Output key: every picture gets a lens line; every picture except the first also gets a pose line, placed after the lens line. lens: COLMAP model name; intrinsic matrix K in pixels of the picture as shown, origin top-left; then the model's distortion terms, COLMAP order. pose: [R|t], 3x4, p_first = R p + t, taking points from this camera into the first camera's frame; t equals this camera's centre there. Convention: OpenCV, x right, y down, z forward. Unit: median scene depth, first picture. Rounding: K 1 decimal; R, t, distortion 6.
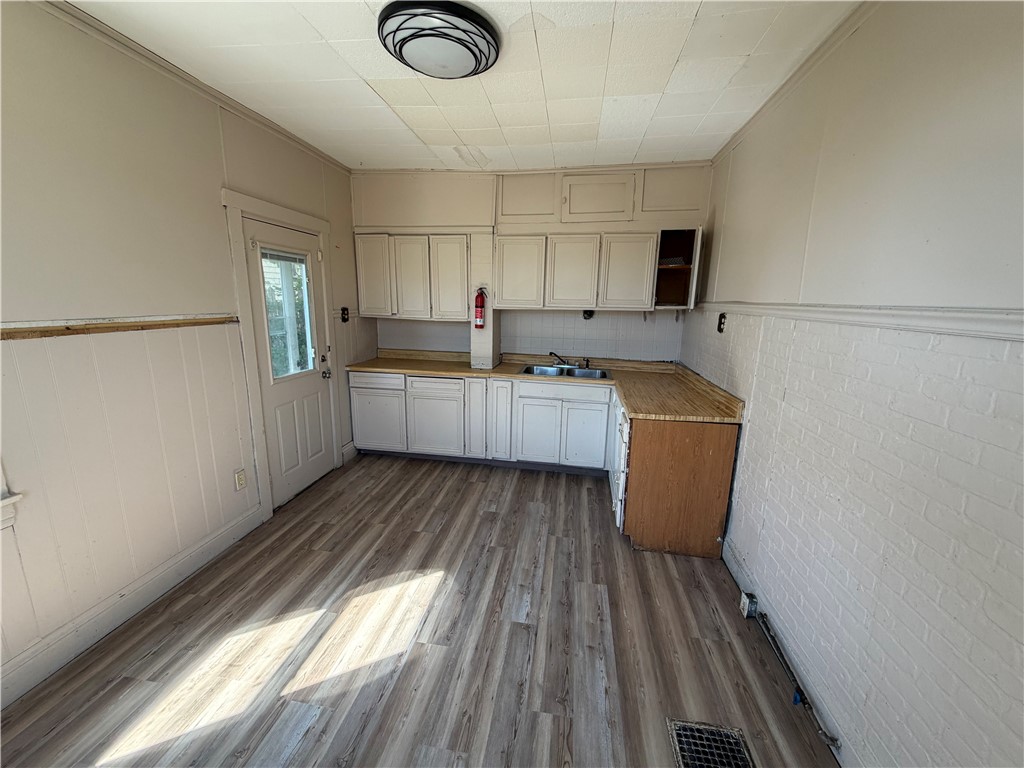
lens RADIAL K [[406.6, 0, 512.0], [0, 406.6, 384.0], [0, 0, 1]] dist [0.000493, 0.000030]
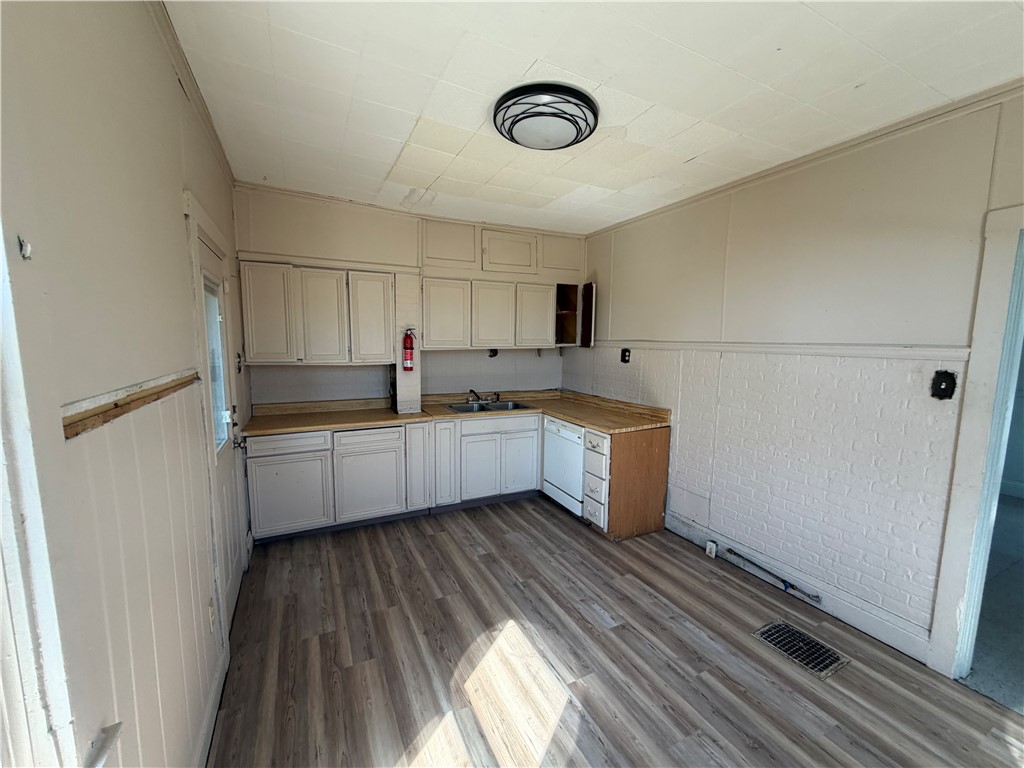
lens RADIAL K [[406.6, 0, 512.0], [0, 406.6, 384.0], [0, 0, 1]] dist [0.000493, 0.000030]
pose [[0.811275, -0.075753, 0.579737, -0.534708], [0.126961, 0.990735, -0.048211, -0.037024], [-0.570713, 0.112717, 0.813376, 0.117395]]
